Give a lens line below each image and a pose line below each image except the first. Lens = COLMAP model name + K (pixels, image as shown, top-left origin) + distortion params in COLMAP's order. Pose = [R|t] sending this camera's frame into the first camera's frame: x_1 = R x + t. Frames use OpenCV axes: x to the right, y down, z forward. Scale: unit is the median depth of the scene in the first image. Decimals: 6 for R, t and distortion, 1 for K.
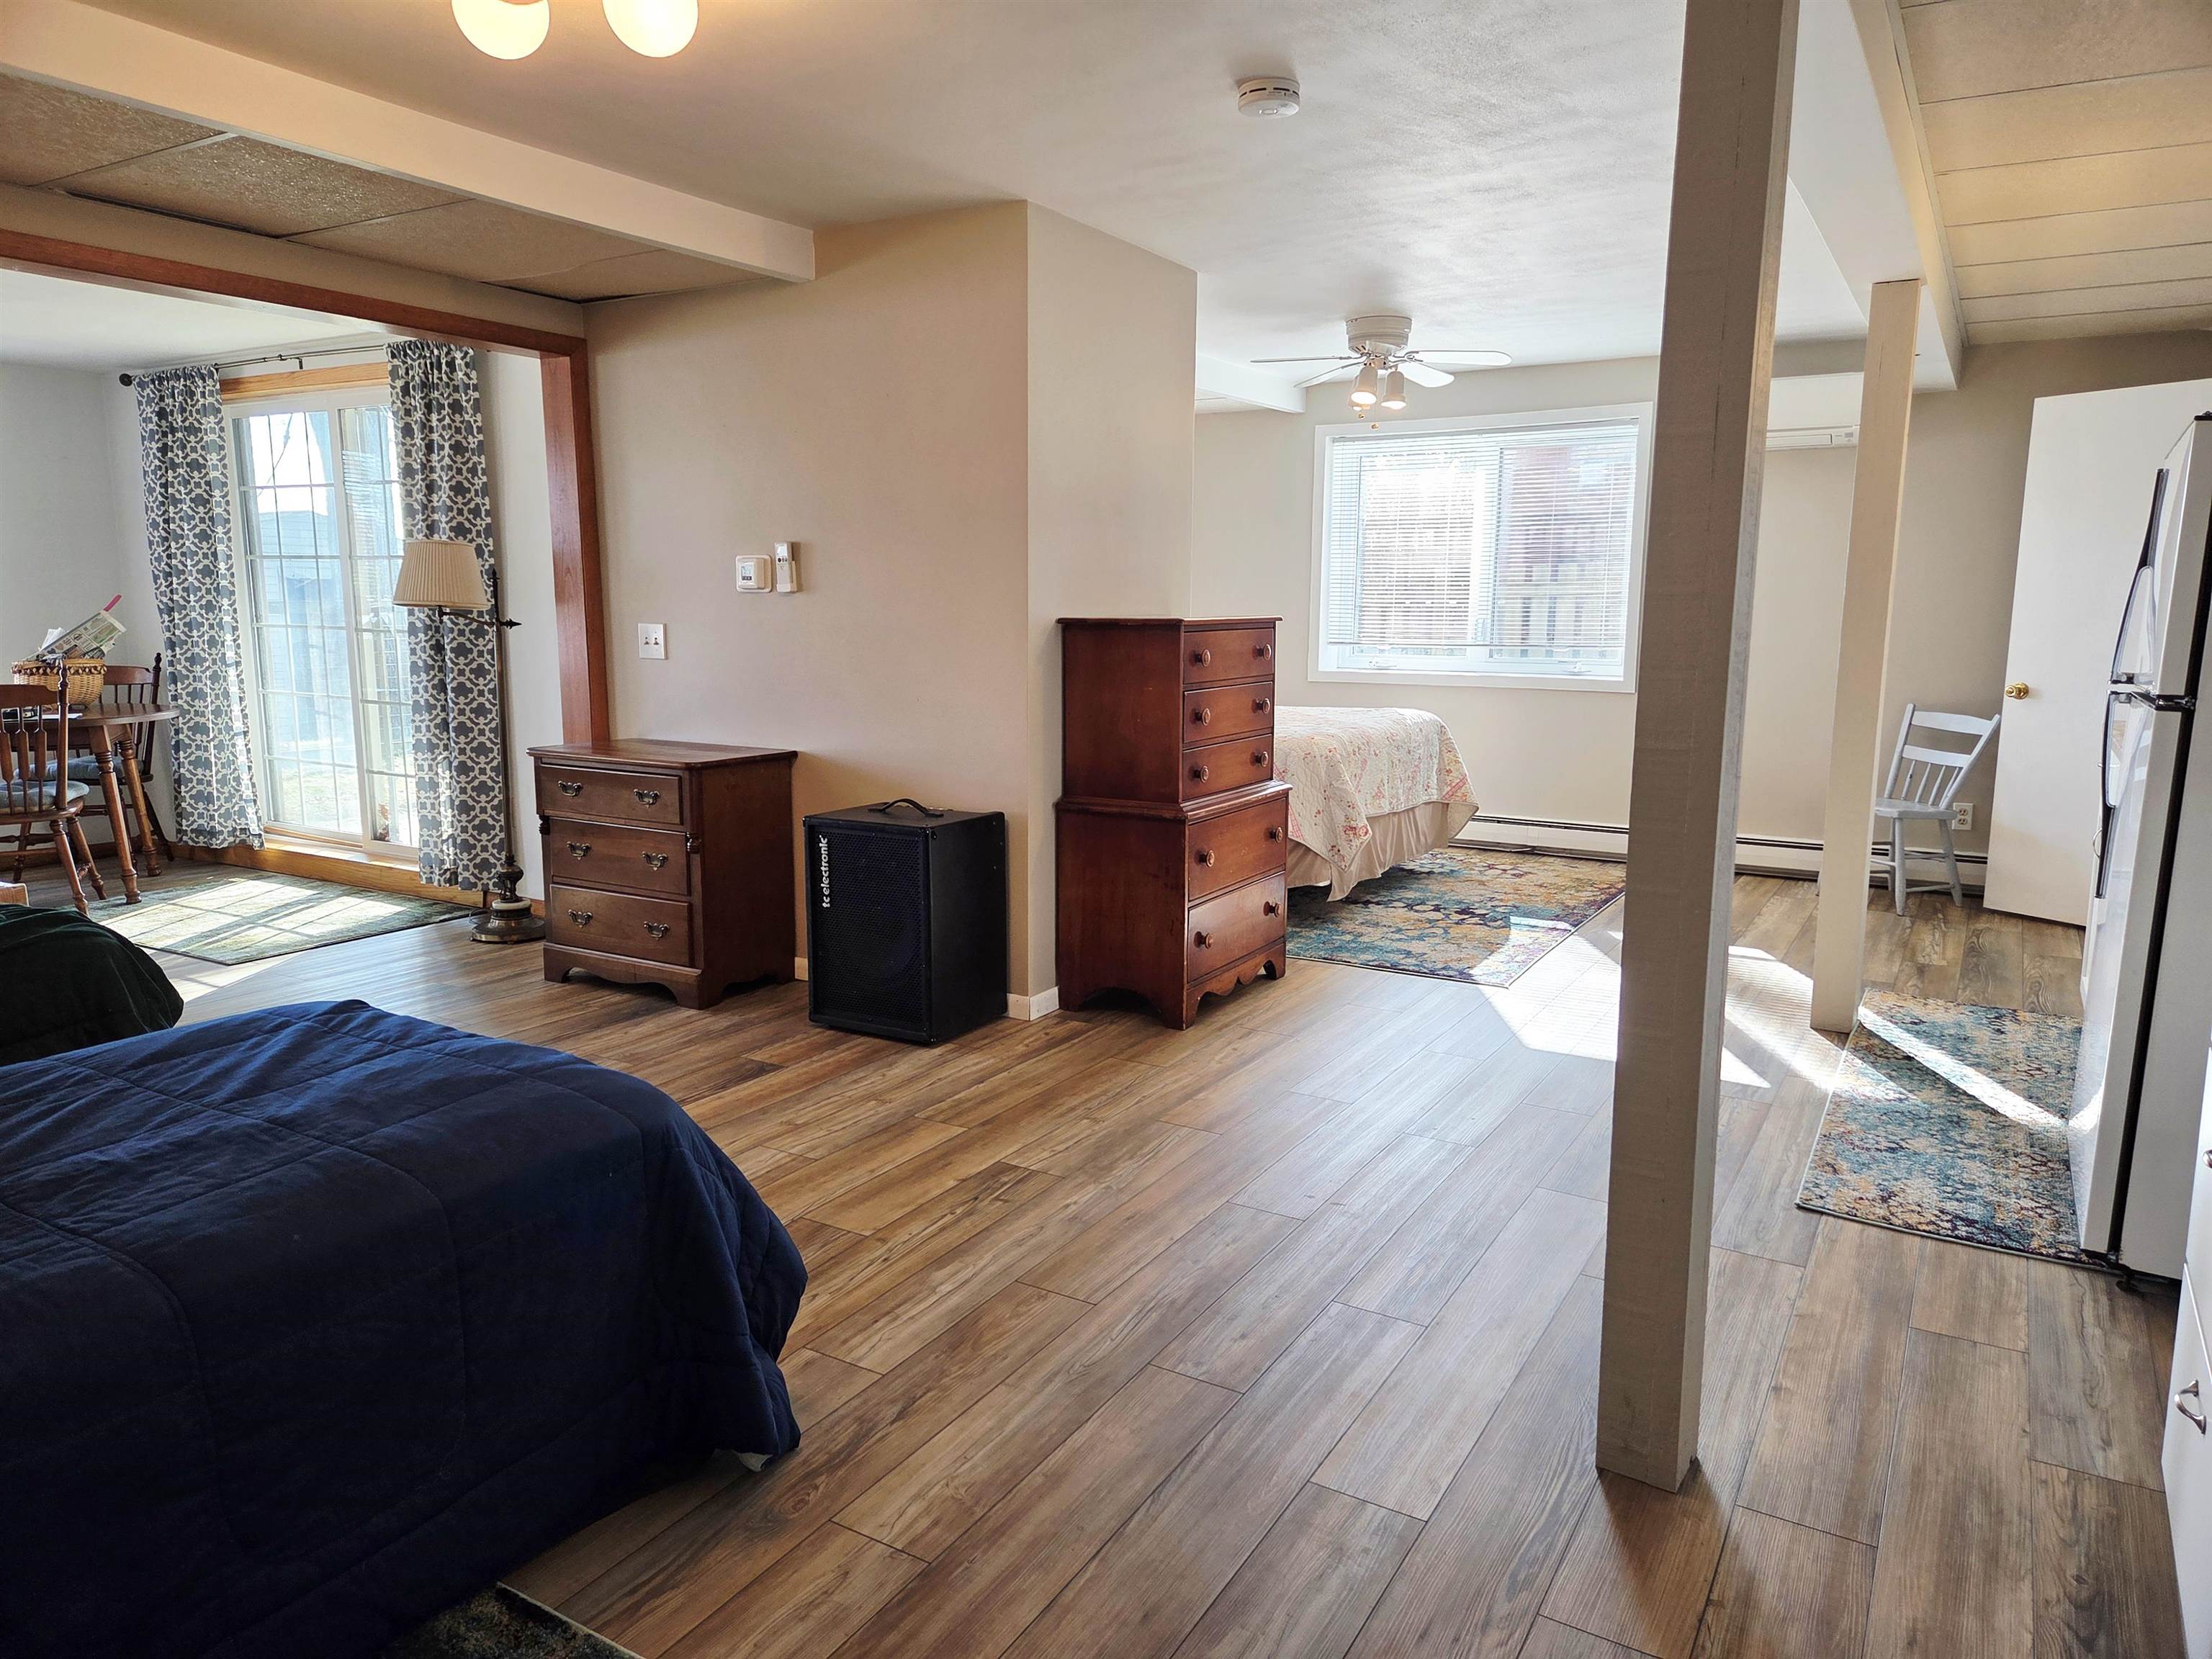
lens RADIAL K [[1472.3, 0, 1094.5], [0, 1472.3, 848.2], [0, 0, 1]] dist [0.051798, -0.022251]
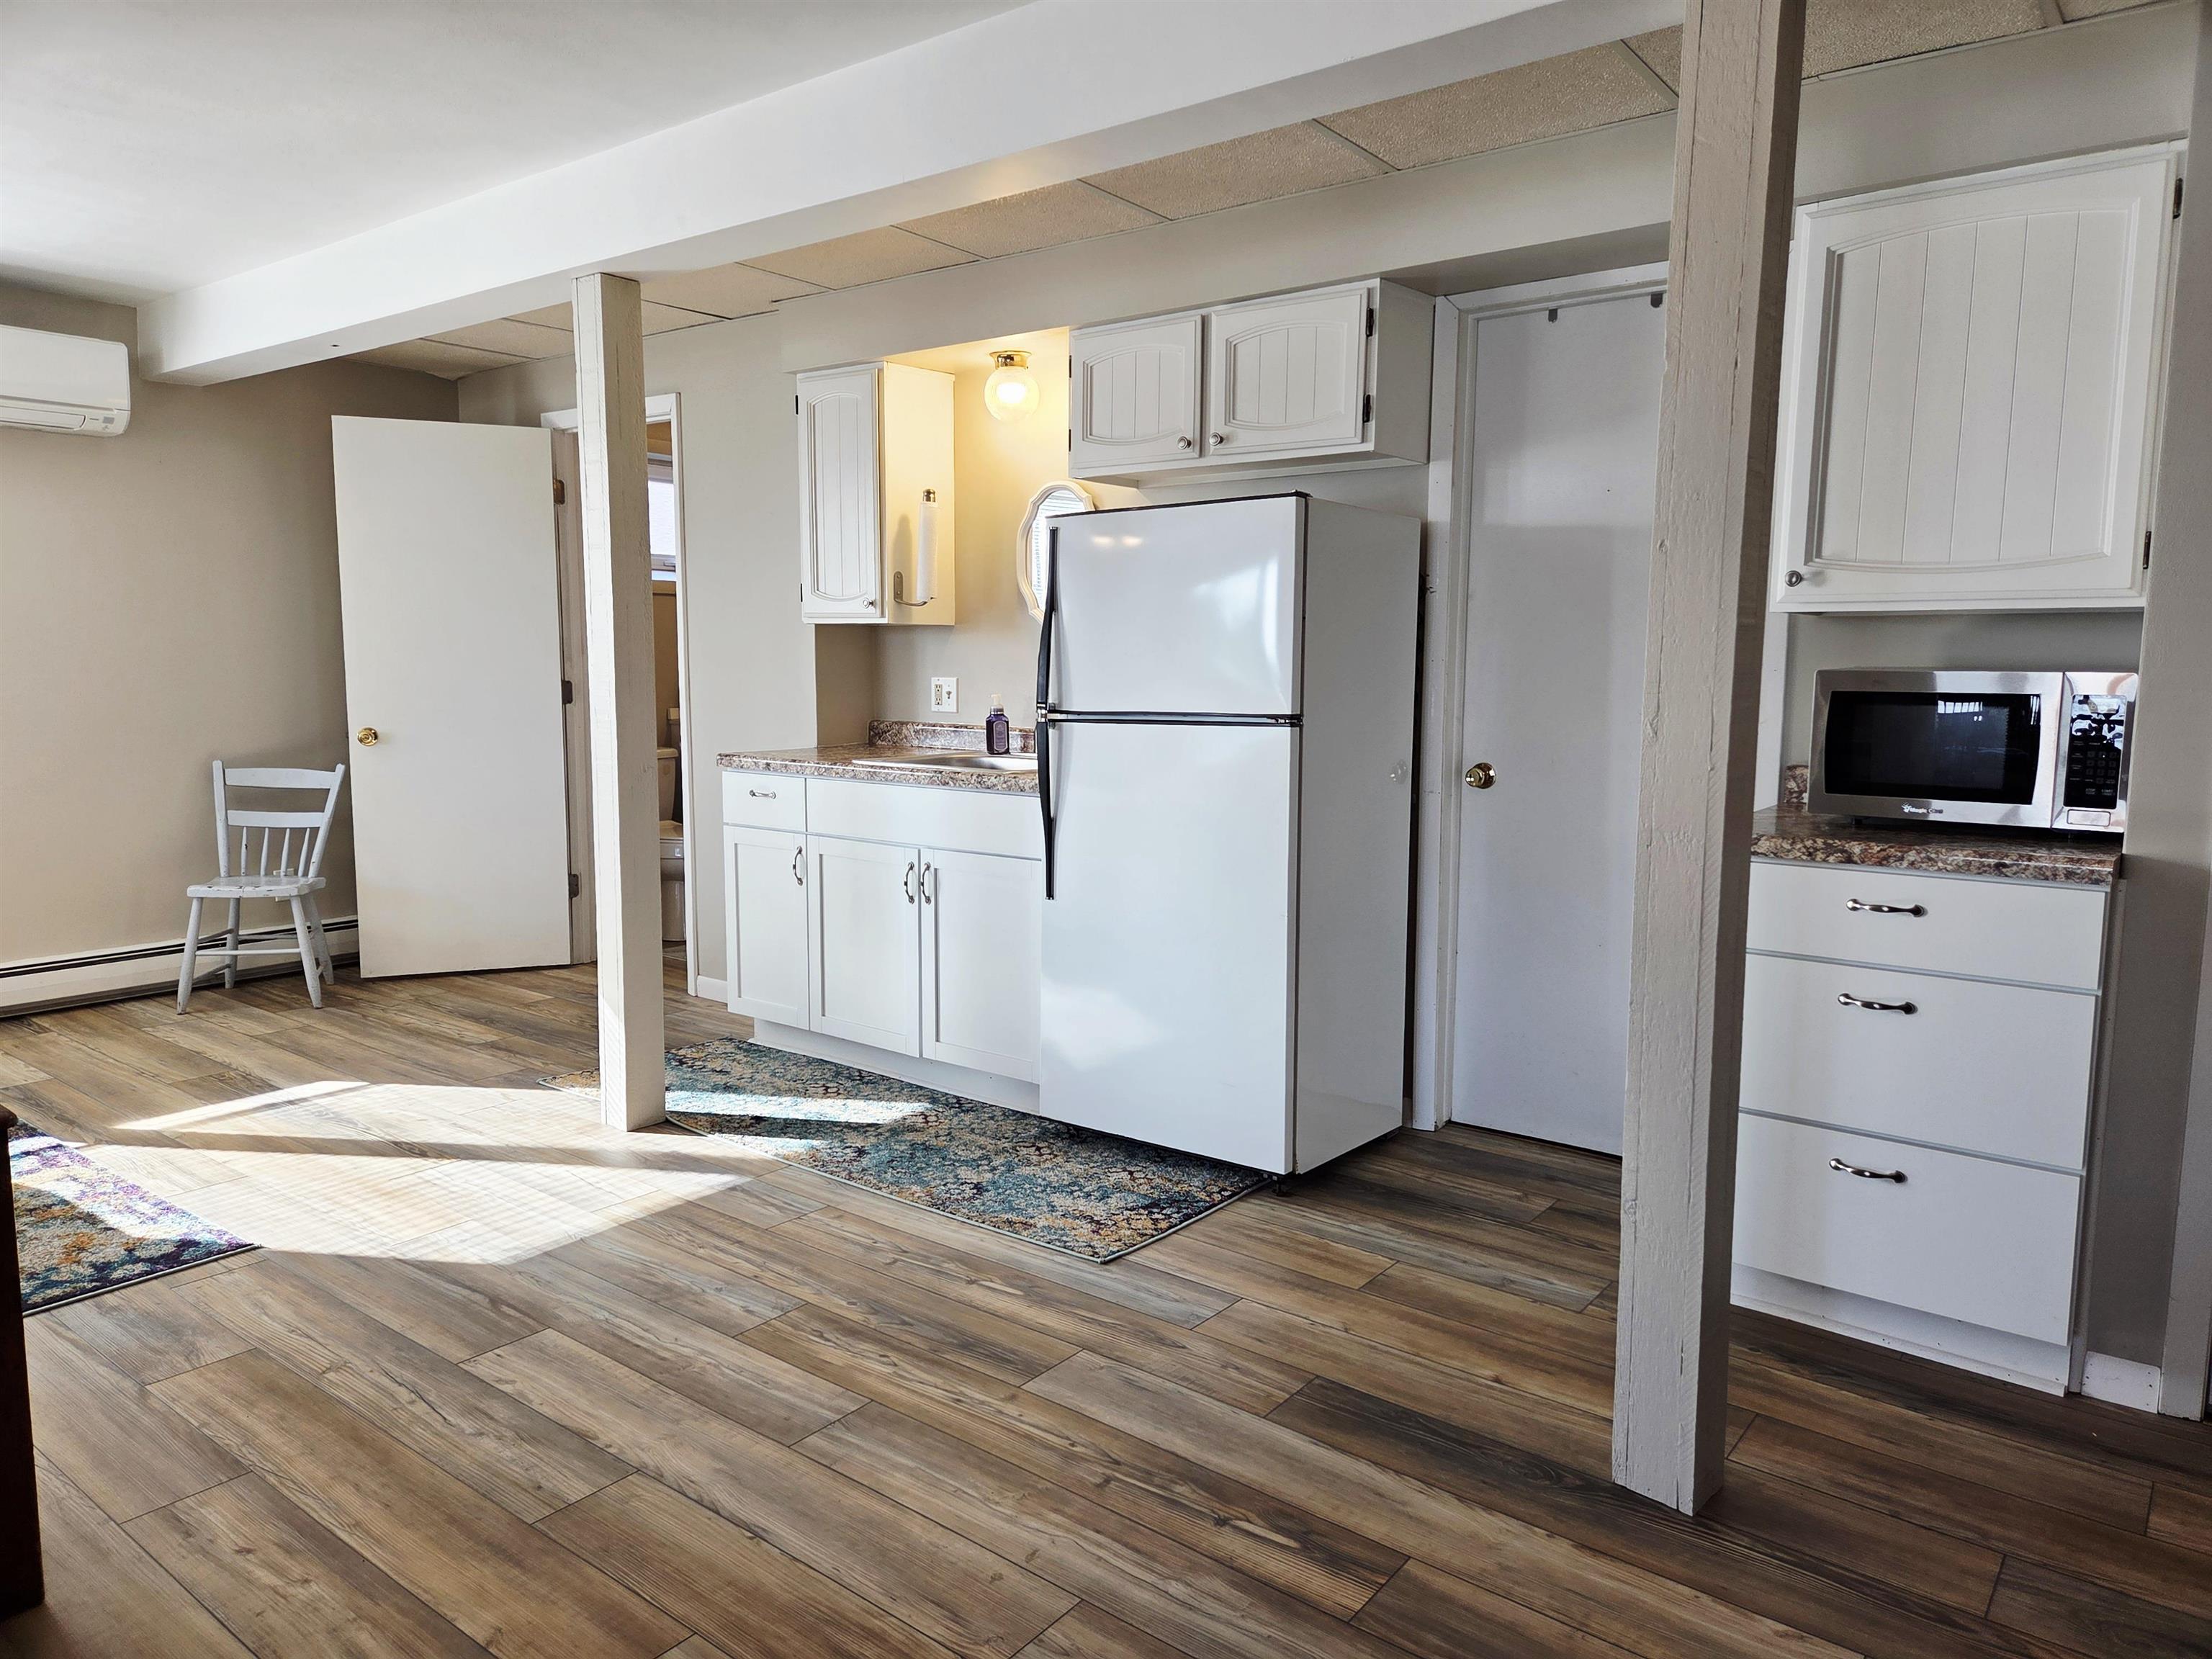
lens RADIAL K [[1472.3, 0, 1109.1], [0, 1472.3, 829.8], [0, 0, 1]] dist [0.051798, -0.022251]
pose [[0.118354, -0.124923, 0.985082, -0.325976], [0.161729, 0.981233, 0.105004, -0.100680], [-0.979712, 0.146888, 0.136337, 0.625549]]
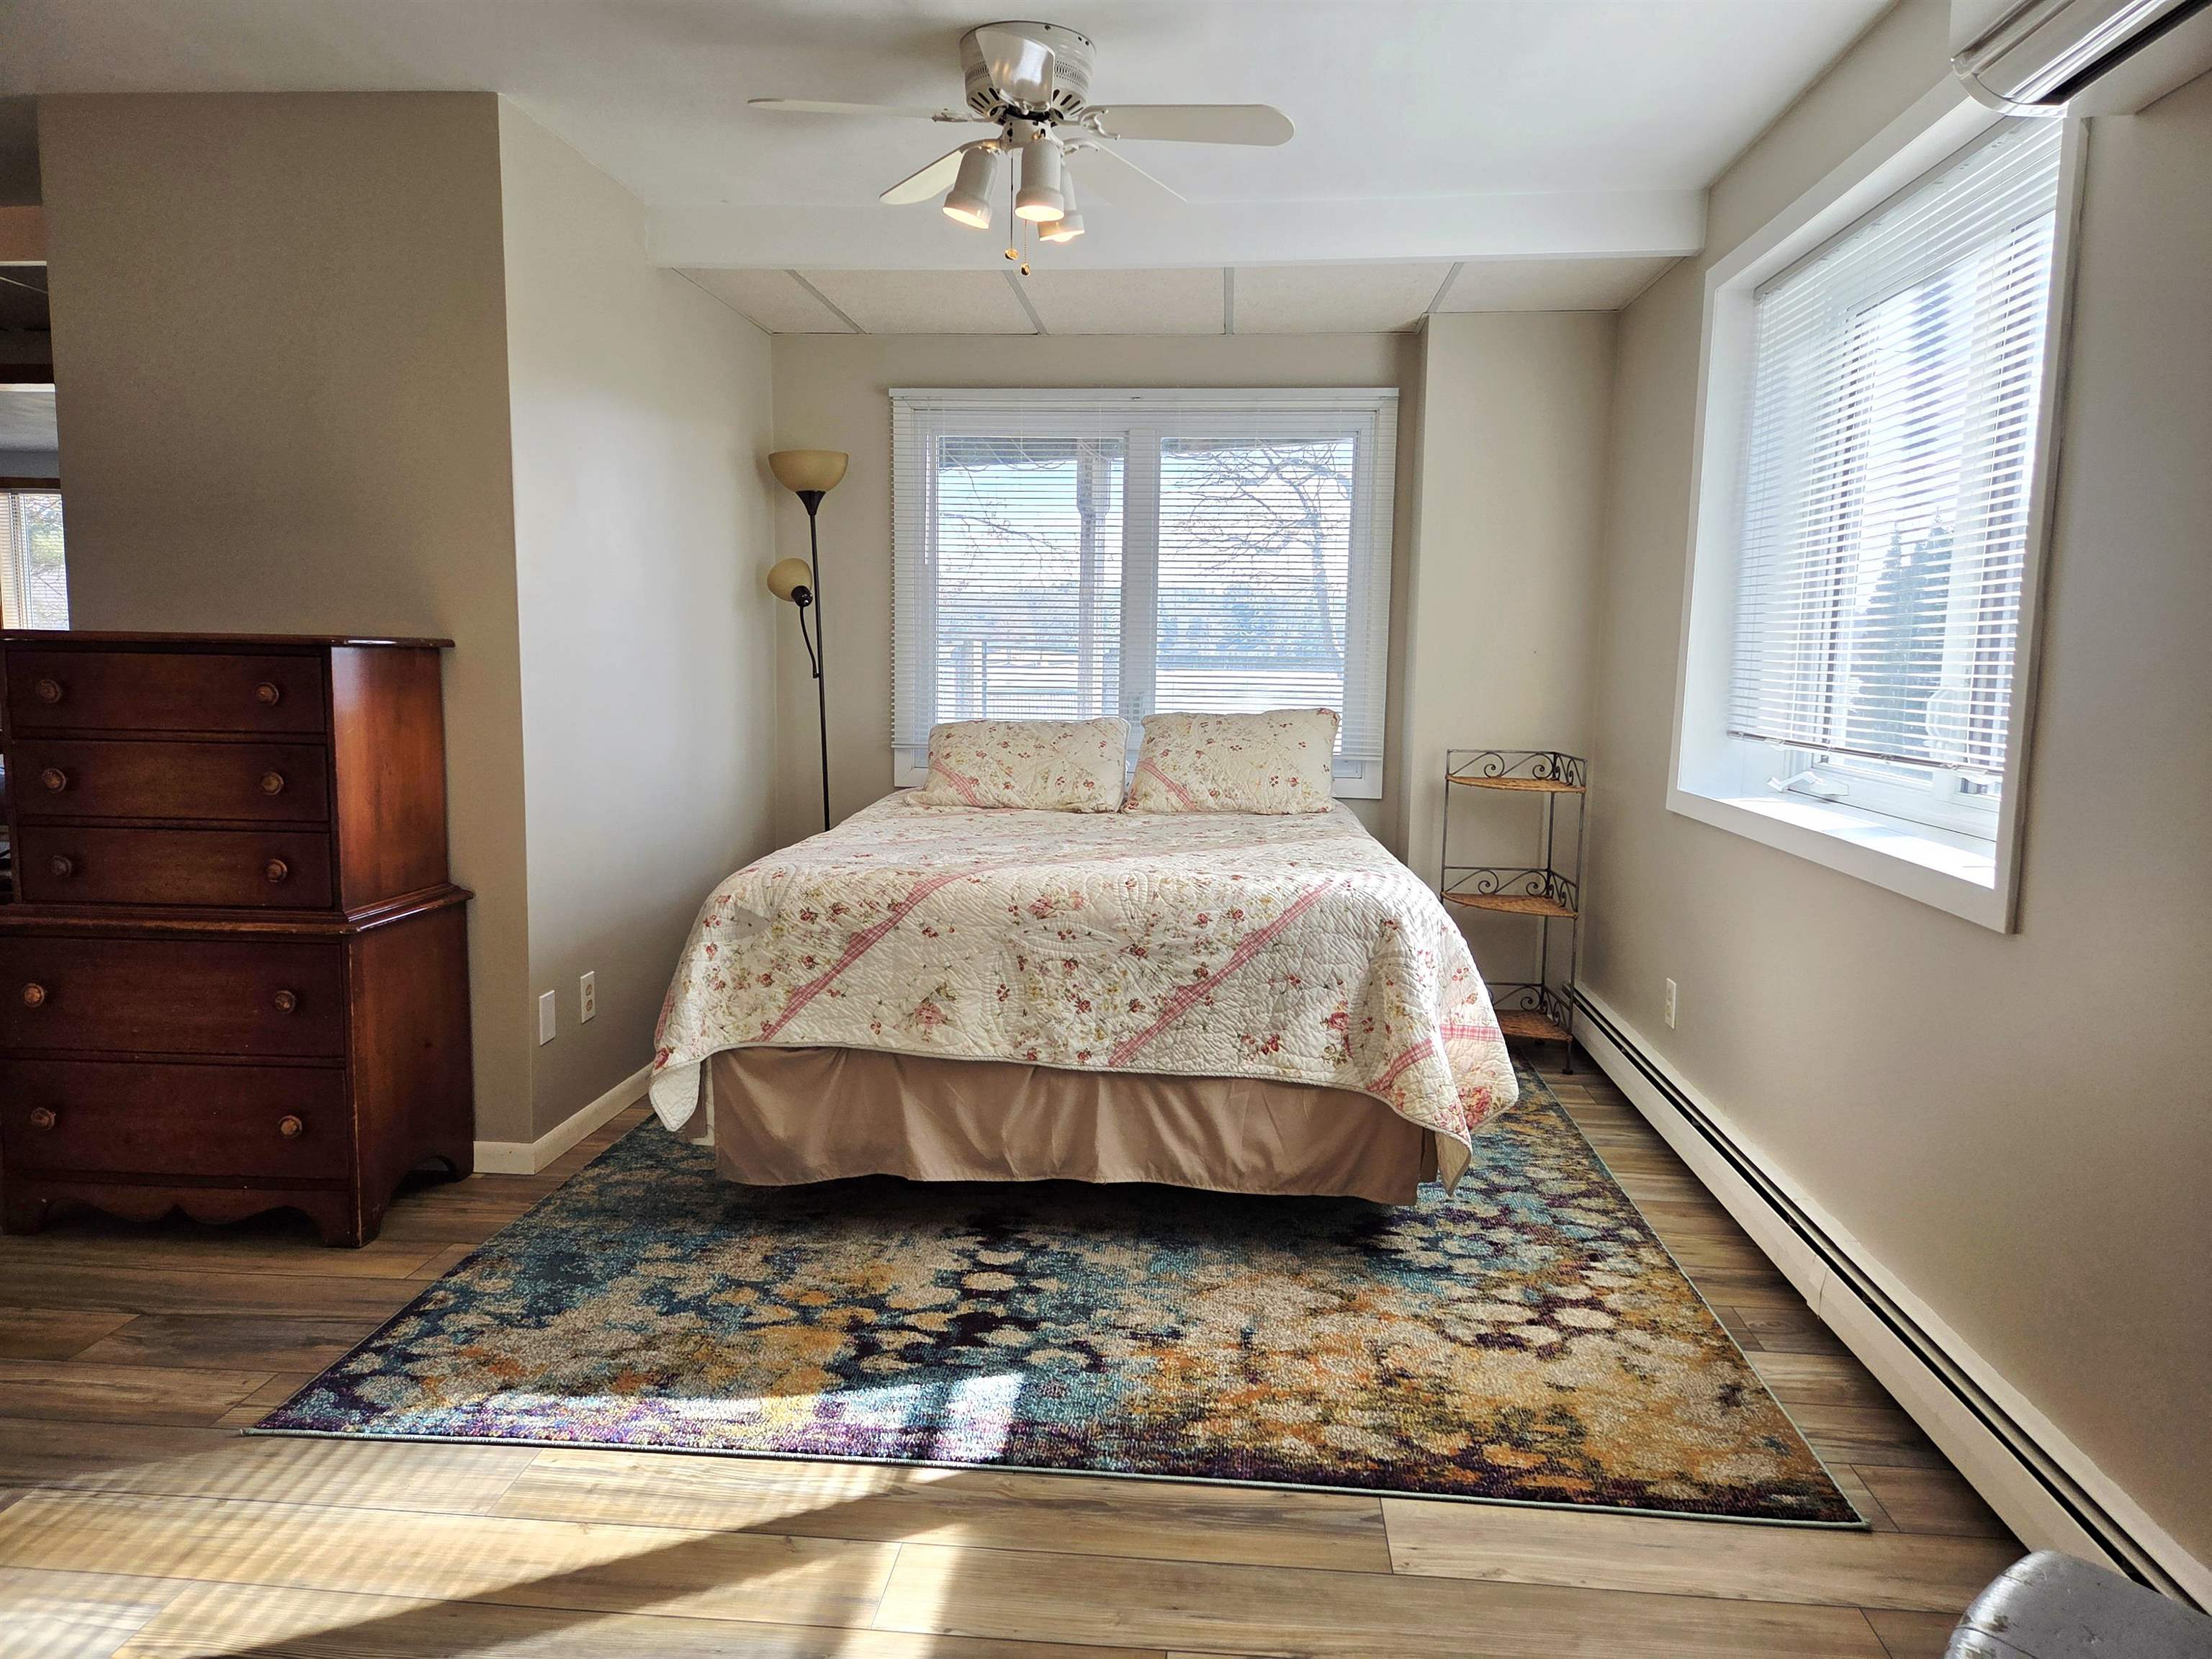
lens RADIAL K [[1472.3, 0, 1095.7], [0, 1472.3, 827.9], [0, 0, 1]] dist [0.051798, -0.022251]
pose [[0.438567, 0.107532, -0.892242, 0.922160], [-0.164785, 0.985605, 0.037787, -0.178655], [0.883462, 0.130456, 0.449974, 1.162328]]
